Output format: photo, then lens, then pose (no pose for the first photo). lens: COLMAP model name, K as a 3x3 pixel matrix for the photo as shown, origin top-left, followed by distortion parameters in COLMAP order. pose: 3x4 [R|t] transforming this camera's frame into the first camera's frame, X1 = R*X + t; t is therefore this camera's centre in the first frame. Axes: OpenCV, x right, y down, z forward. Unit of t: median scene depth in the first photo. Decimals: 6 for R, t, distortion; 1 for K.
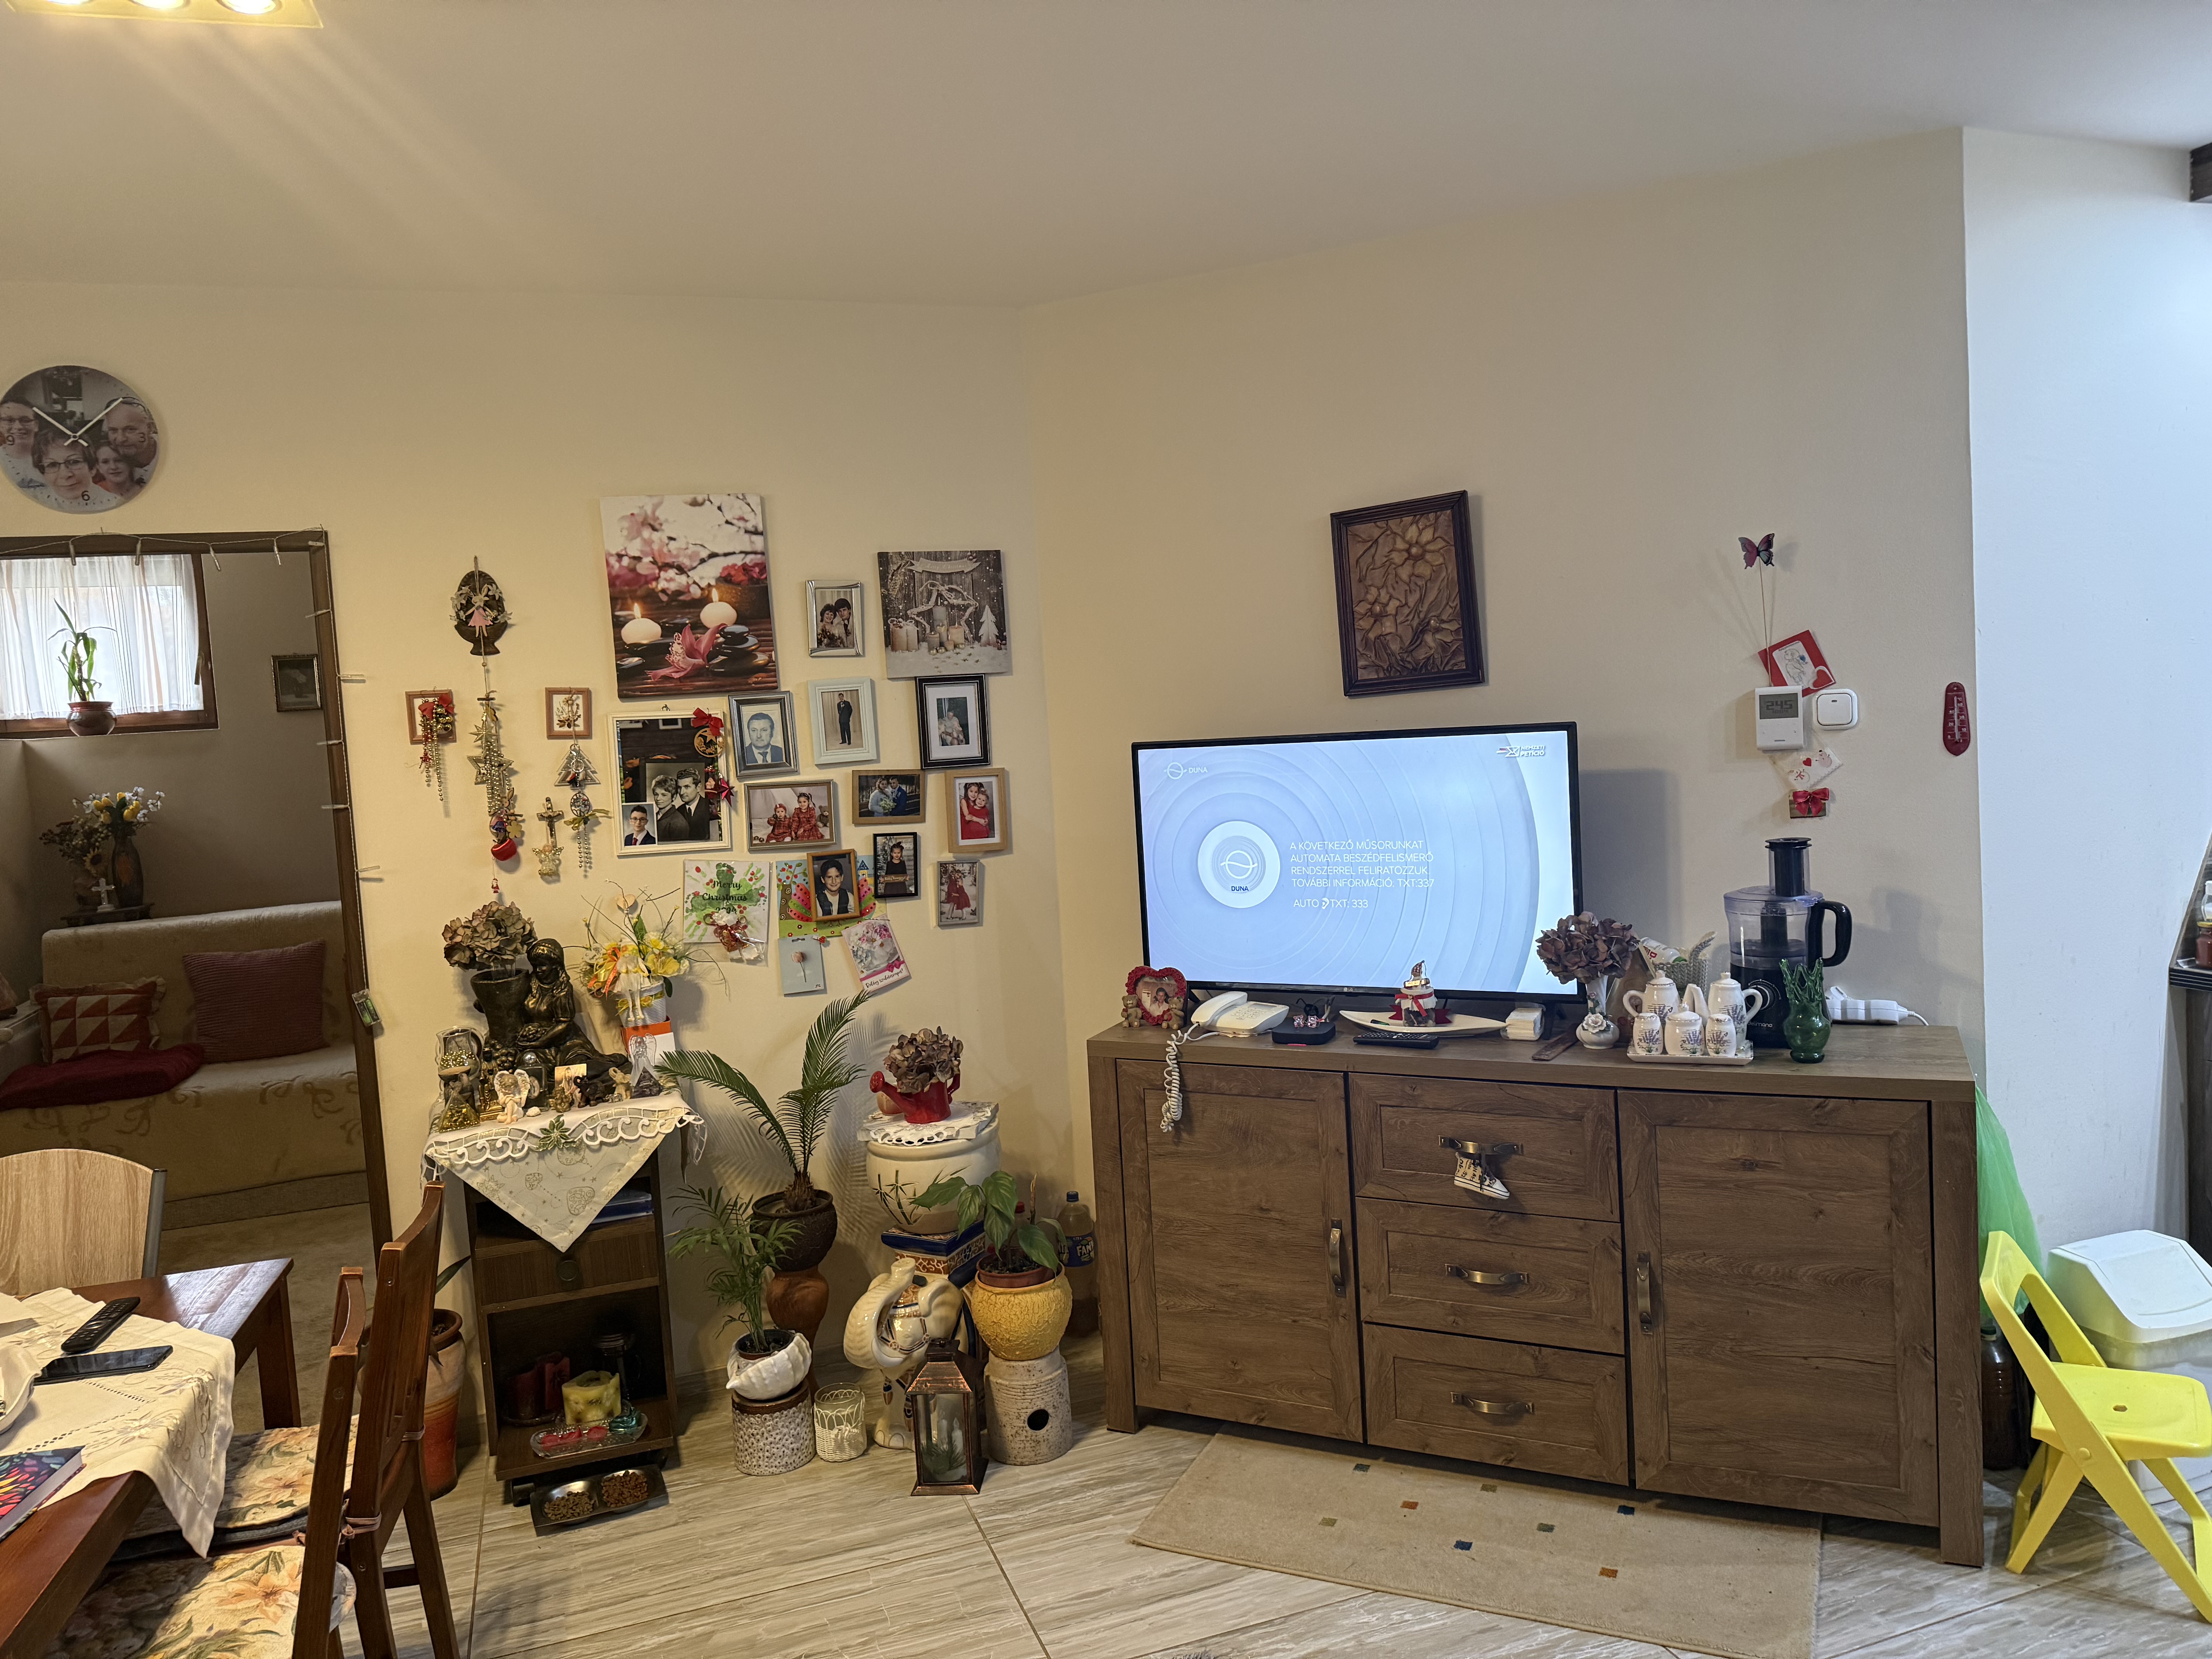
lens RADIAL K [[1549.7, 0, 1091.5], [0, 1549.7, 811.1], [0, 0, 1]] dist [0.048425, -0.023389]
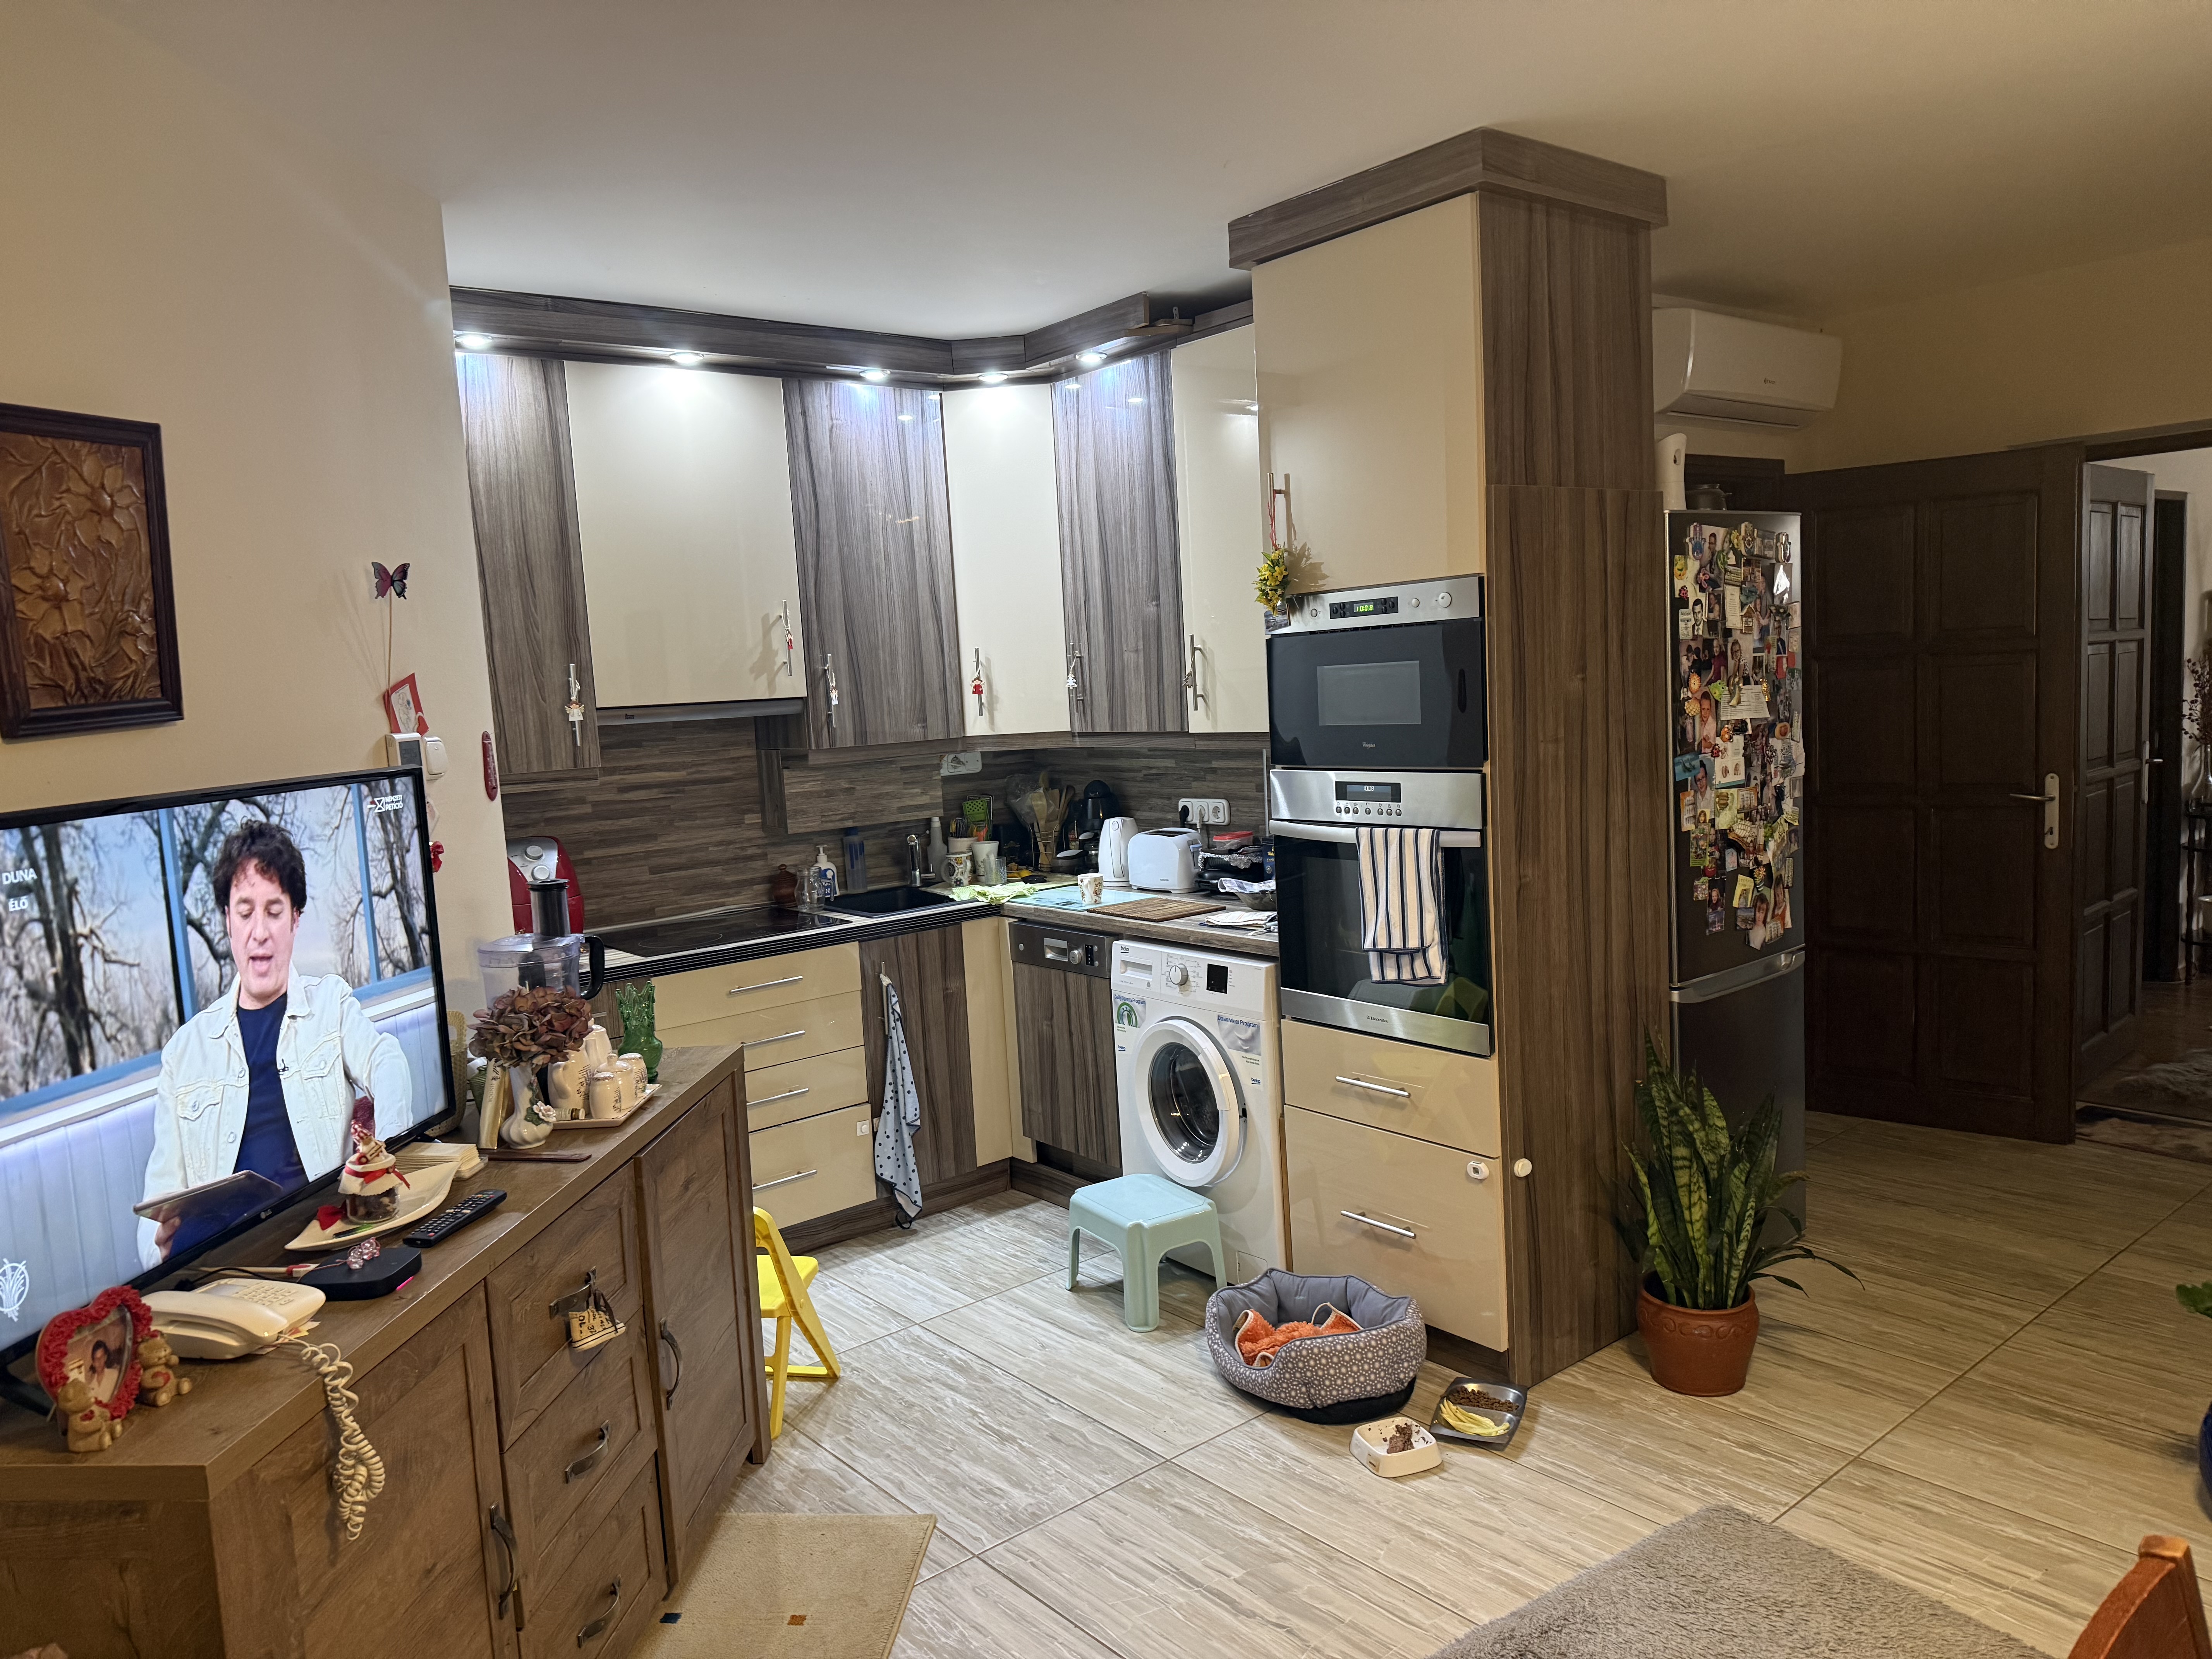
lens RADIAL K [[1549.7, 0, 1091.5], [0, 1549.7, 811.1], [0, 0, 1]] dist [0.048425, -0.023389]
pose [[-0.341580, -0.008515, 0.939814, -0.768626], [0.135394, 0.989083, 0.058171, -0.046273], [-0.930049, 0.147115, -0.336698, 1.313951]]
